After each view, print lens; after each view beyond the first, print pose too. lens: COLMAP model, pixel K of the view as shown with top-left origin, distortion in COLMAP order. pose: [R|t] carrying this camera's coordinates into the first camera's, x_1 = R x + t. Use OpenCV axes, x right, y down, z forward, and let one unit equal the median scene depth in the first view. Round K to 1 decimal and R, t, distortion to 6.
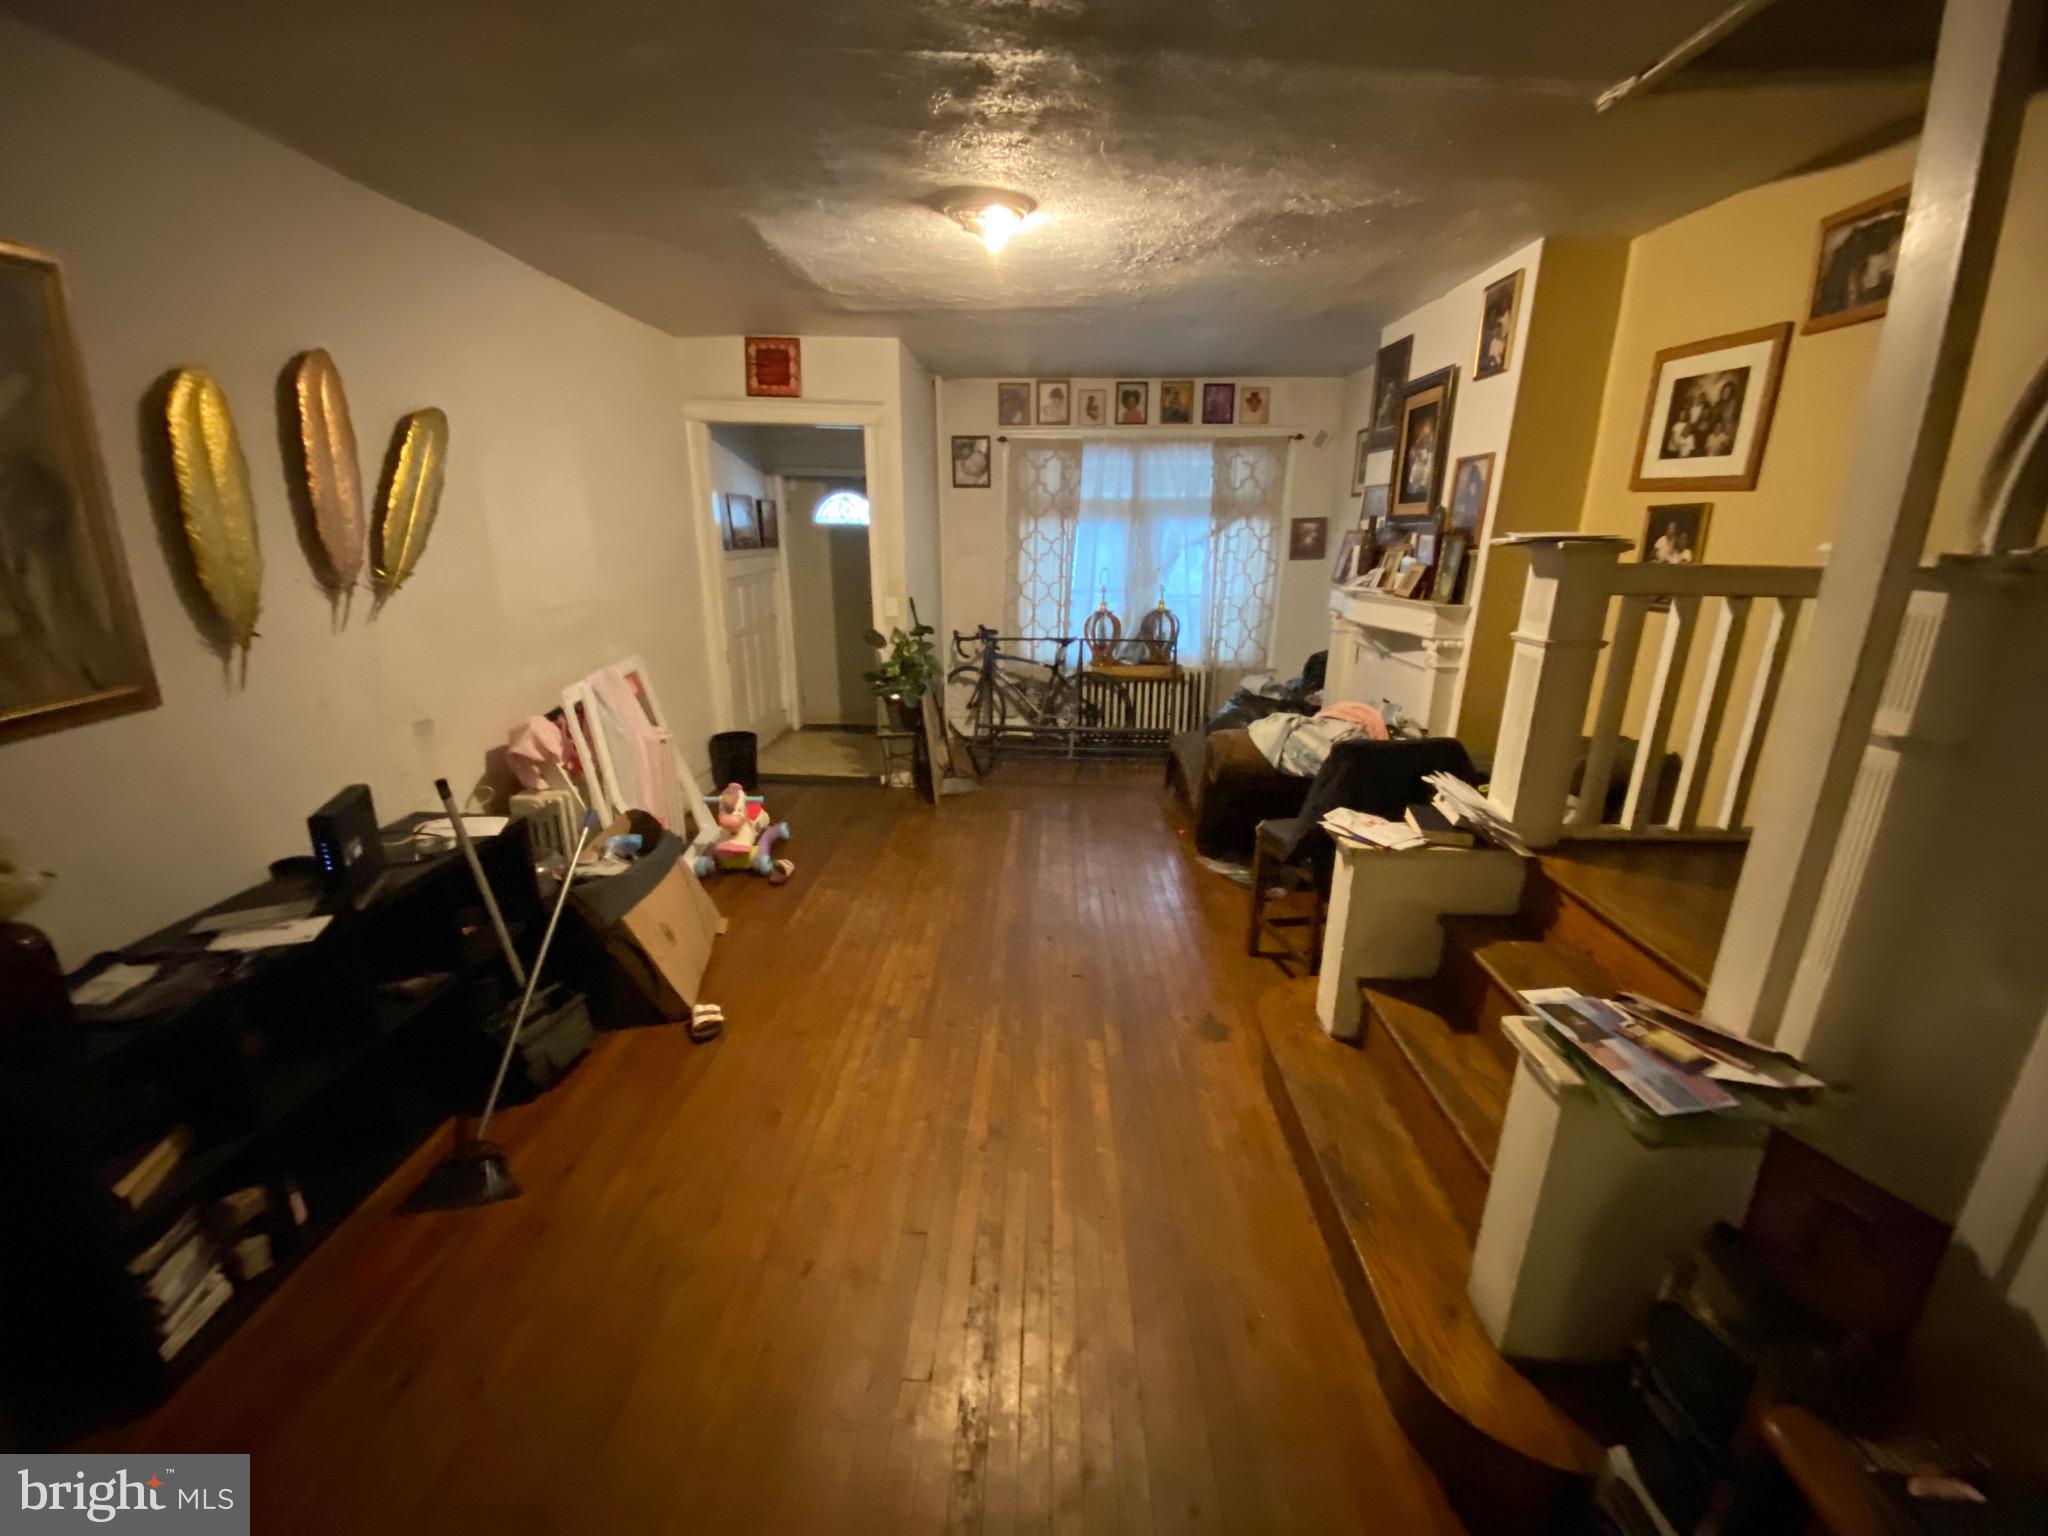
lens RADIAL K [[843.7, 0, 1031.9], [0, 843.7, 785.8], [0, 0, 1]] dist [0.005566, -0.015206]
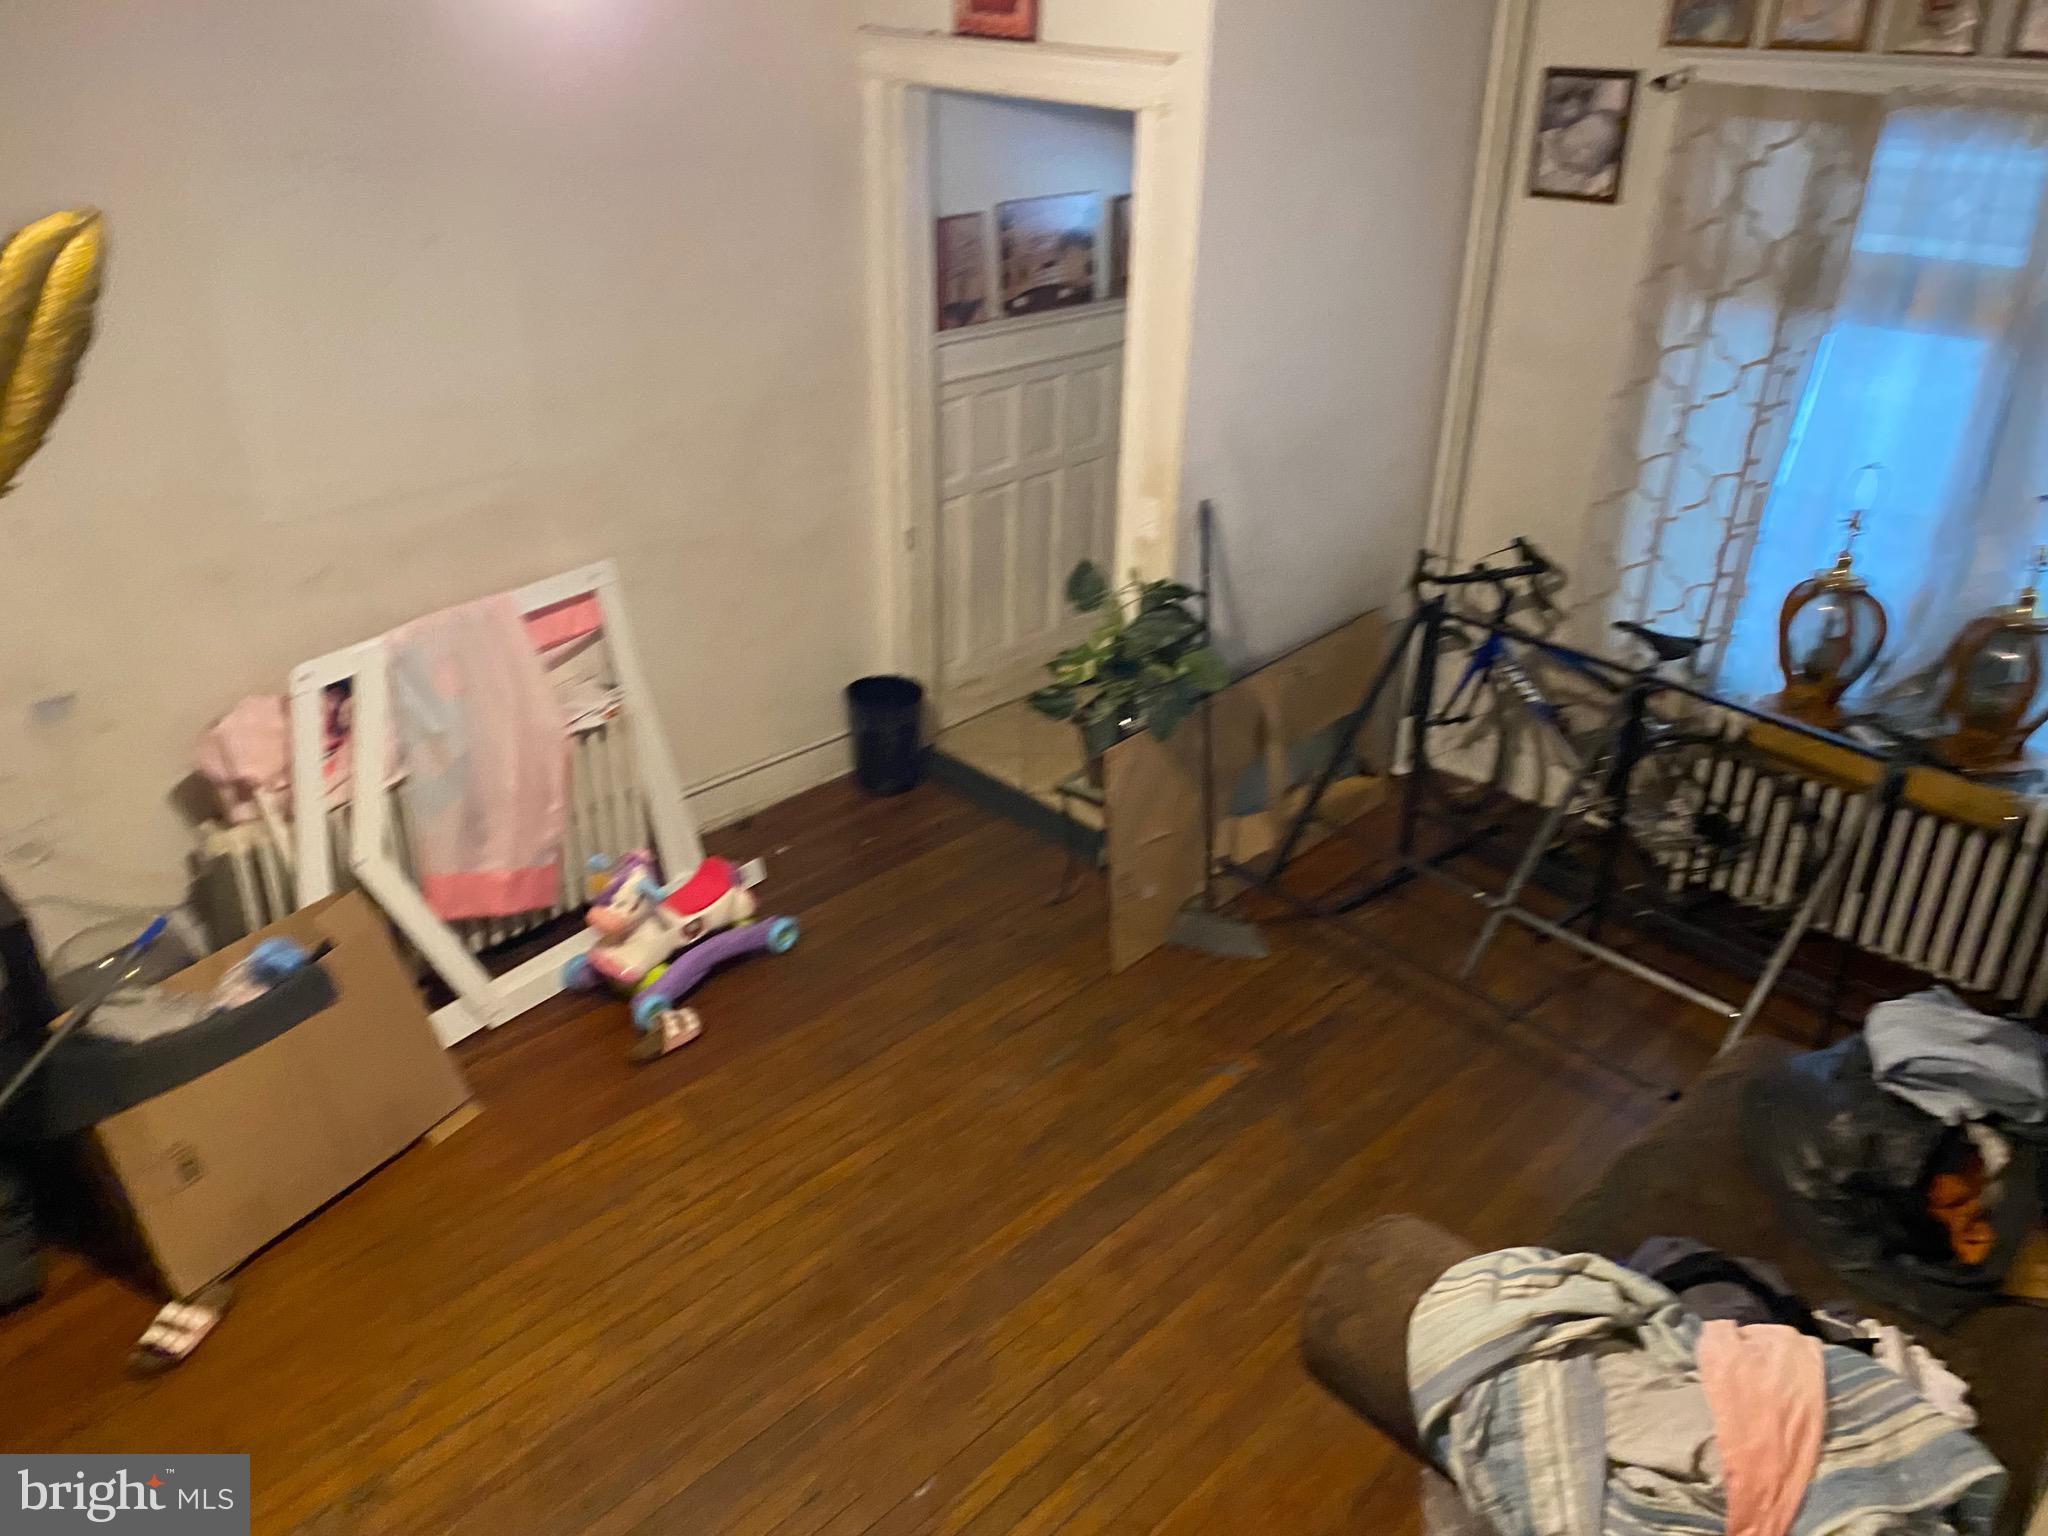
lens RADIAL K [[1583.1, 0, 1025.5], [0, 1583.1, 751.4], [0, 0, 1]] dist [0.027908, -0.034804]
pose [[0.727102, 0.305392, -0.614865, 0.280888], [-0.209468, 0.951592, 0.224935, -0.224939], [0.653794, -0.034756, 0.755874, 0.267269]]
